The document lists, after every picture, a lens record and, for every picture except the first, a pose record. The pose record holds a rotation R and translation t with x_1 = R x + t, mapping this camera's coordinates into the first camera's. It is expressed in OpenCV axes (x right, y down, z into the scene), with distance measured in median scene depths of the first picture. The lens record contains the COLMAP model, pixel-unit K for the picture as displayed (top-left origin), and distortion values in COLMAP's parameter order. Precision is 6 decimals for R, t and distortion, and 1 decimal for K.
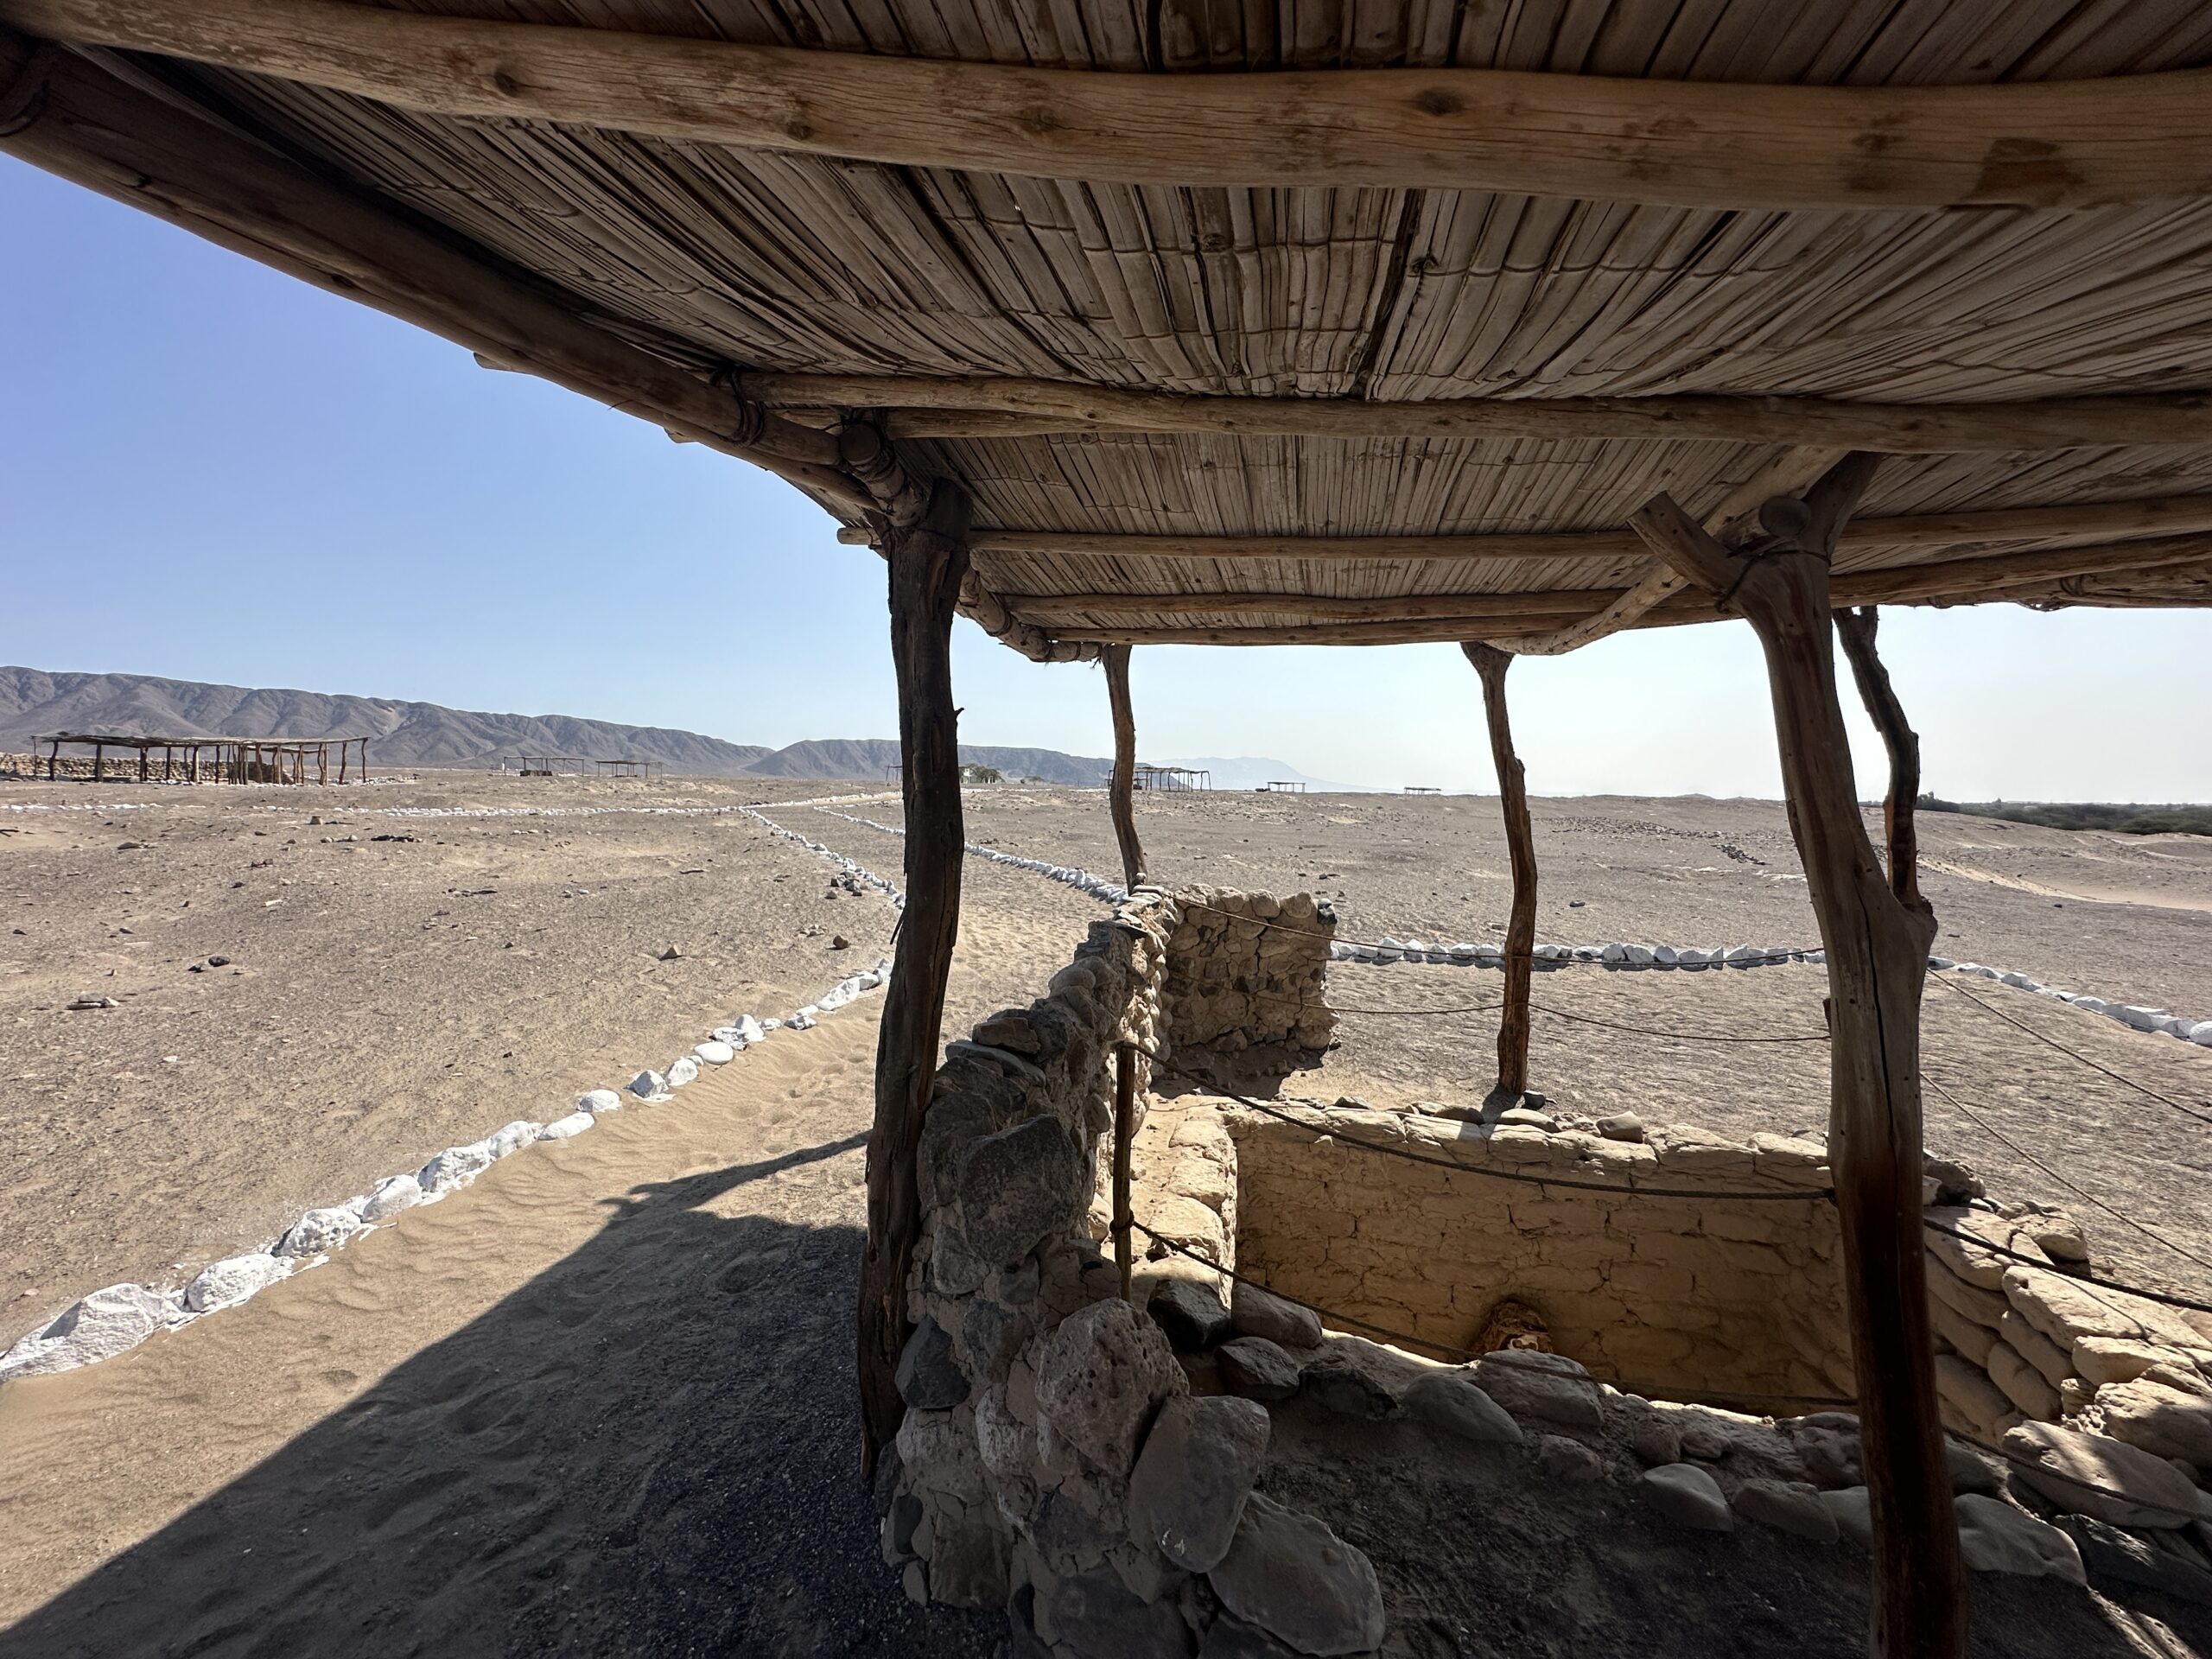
lens RADIAL K [[880.6, 0, 1107.5], [0, 880.6, 825.1], [0, 0, 1]] dist [-0.005622, 0.001462]
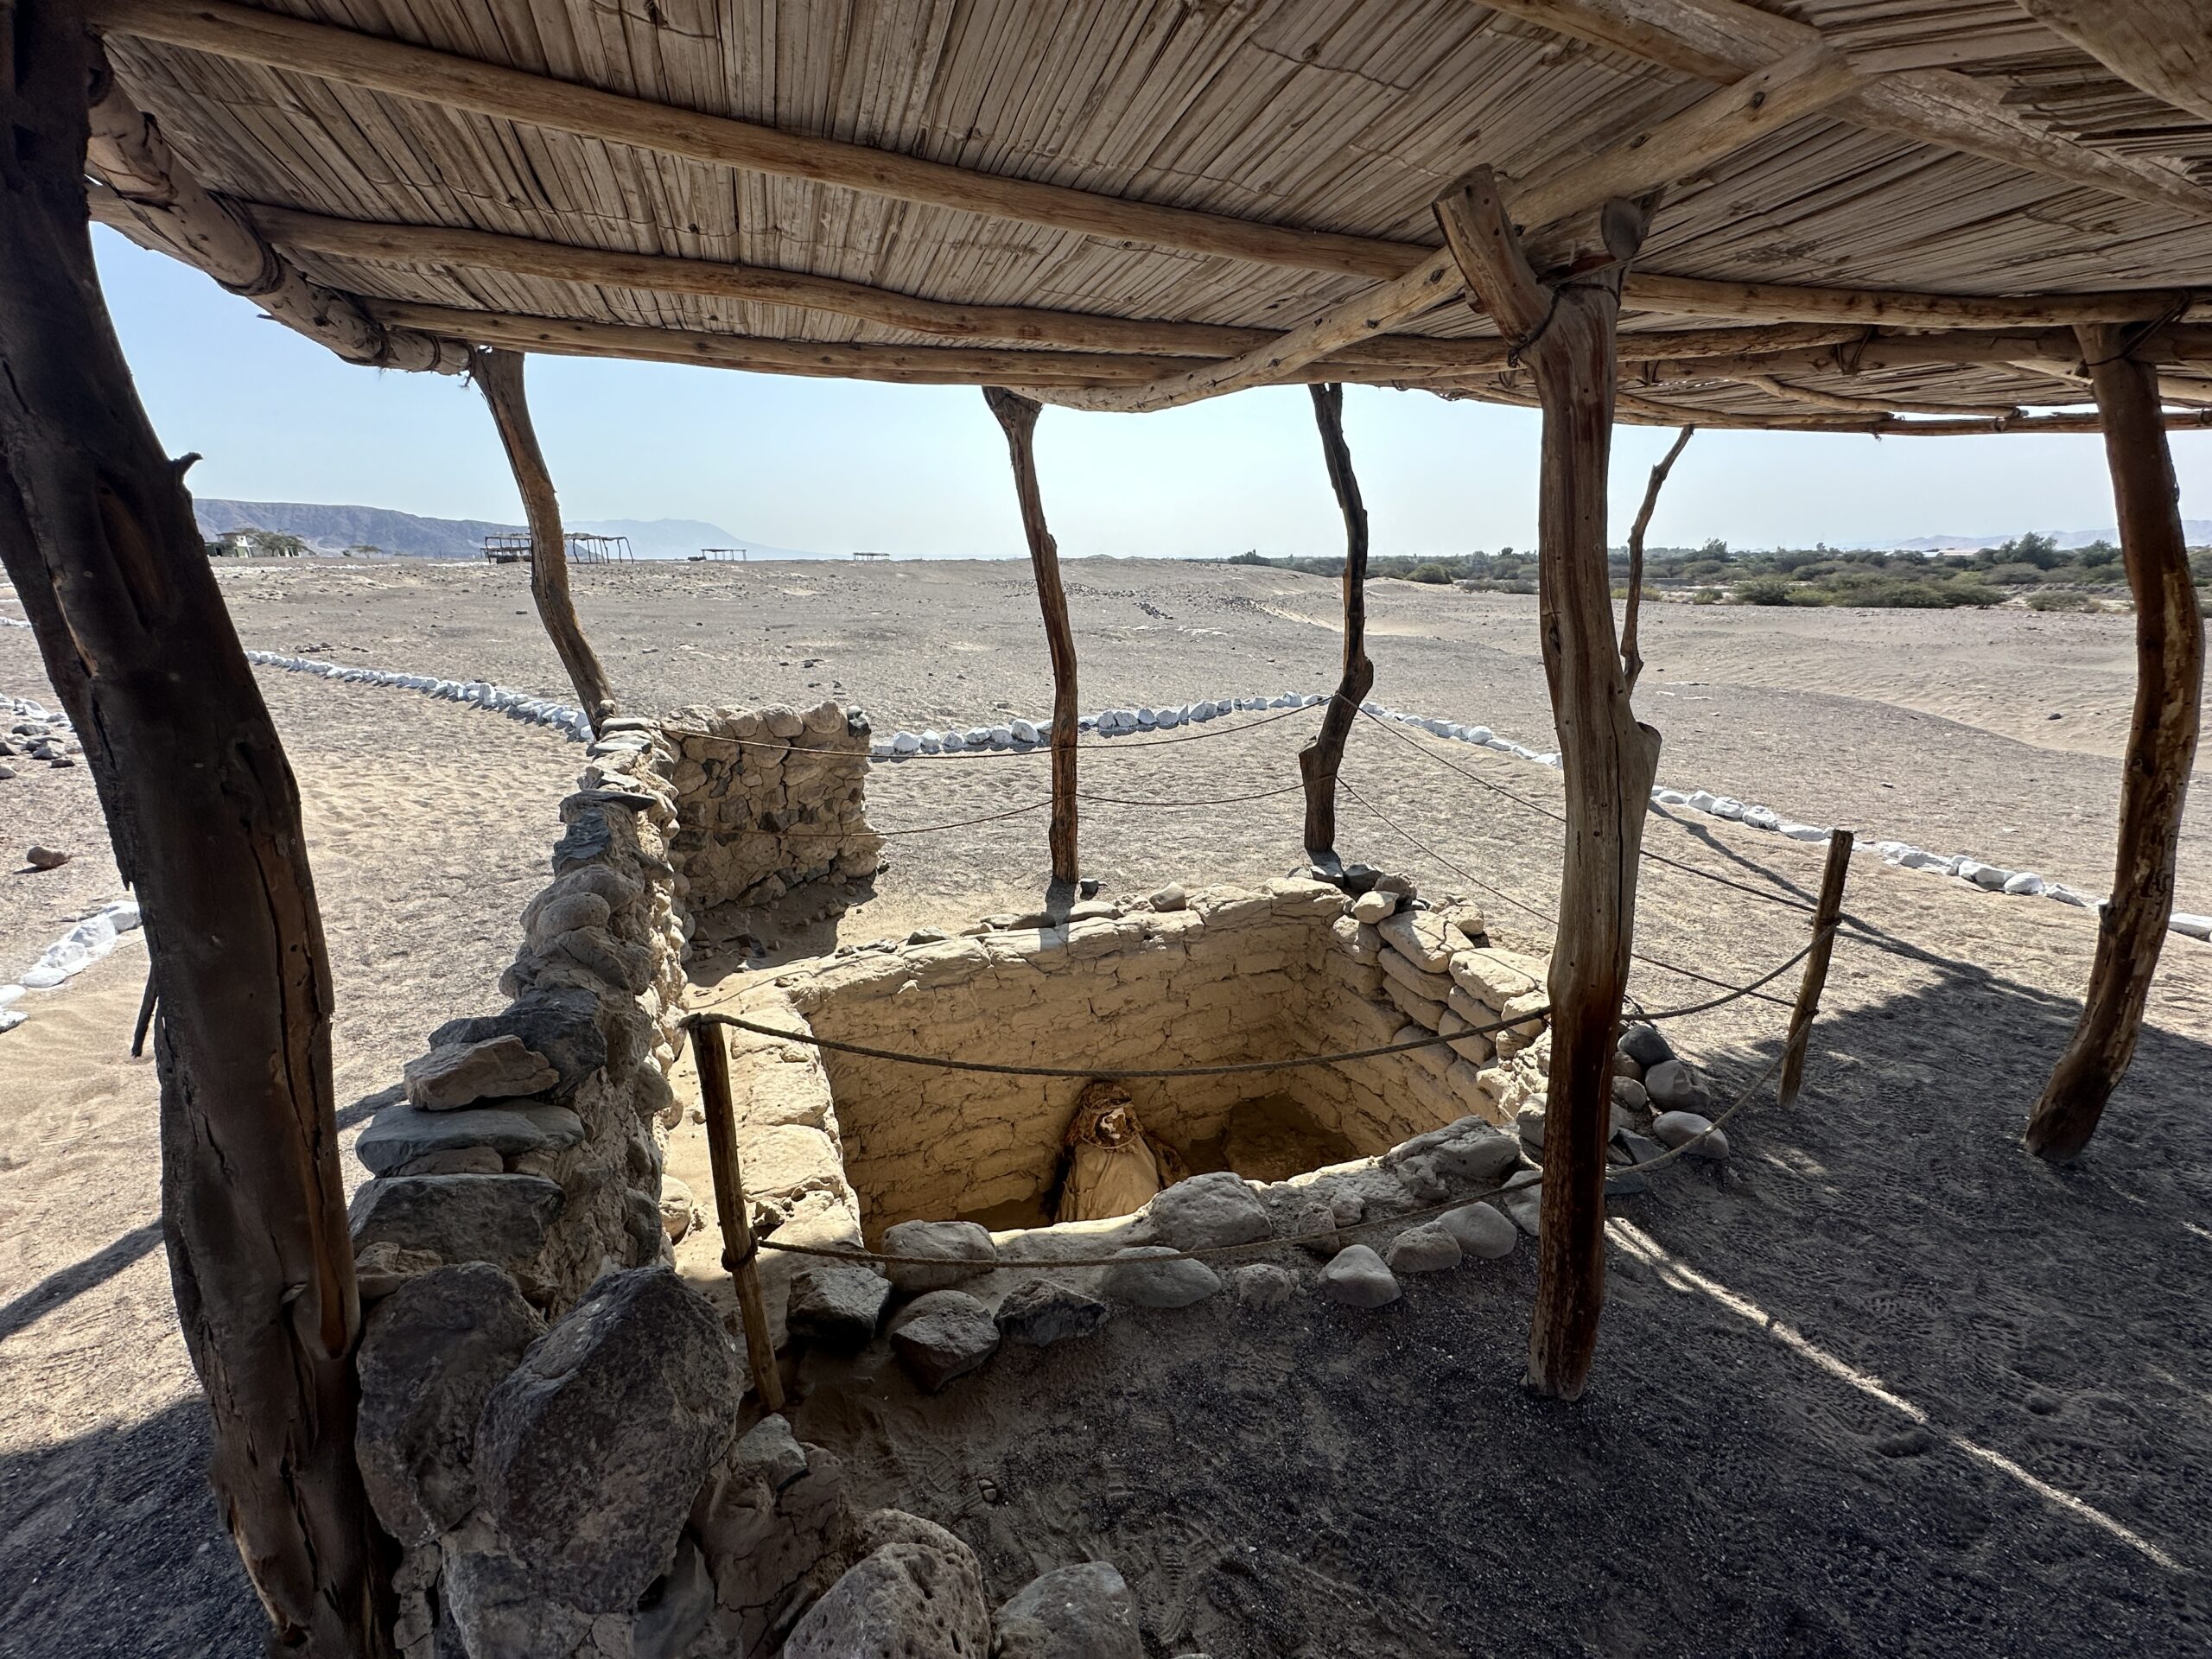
lens RADIAL K [[880.6, 0, 1104.0], [0, 880.6, 826.3], [0, 0, 1]] dist [-0.005622, 0.001462]
pose [[0.828886, -0.180581, 0.529470, -0.032604], [0.039198, 0.962889, 0.267038, -0.030725], [-0.558042, -0.200589, 0.805203, 0.211552]]
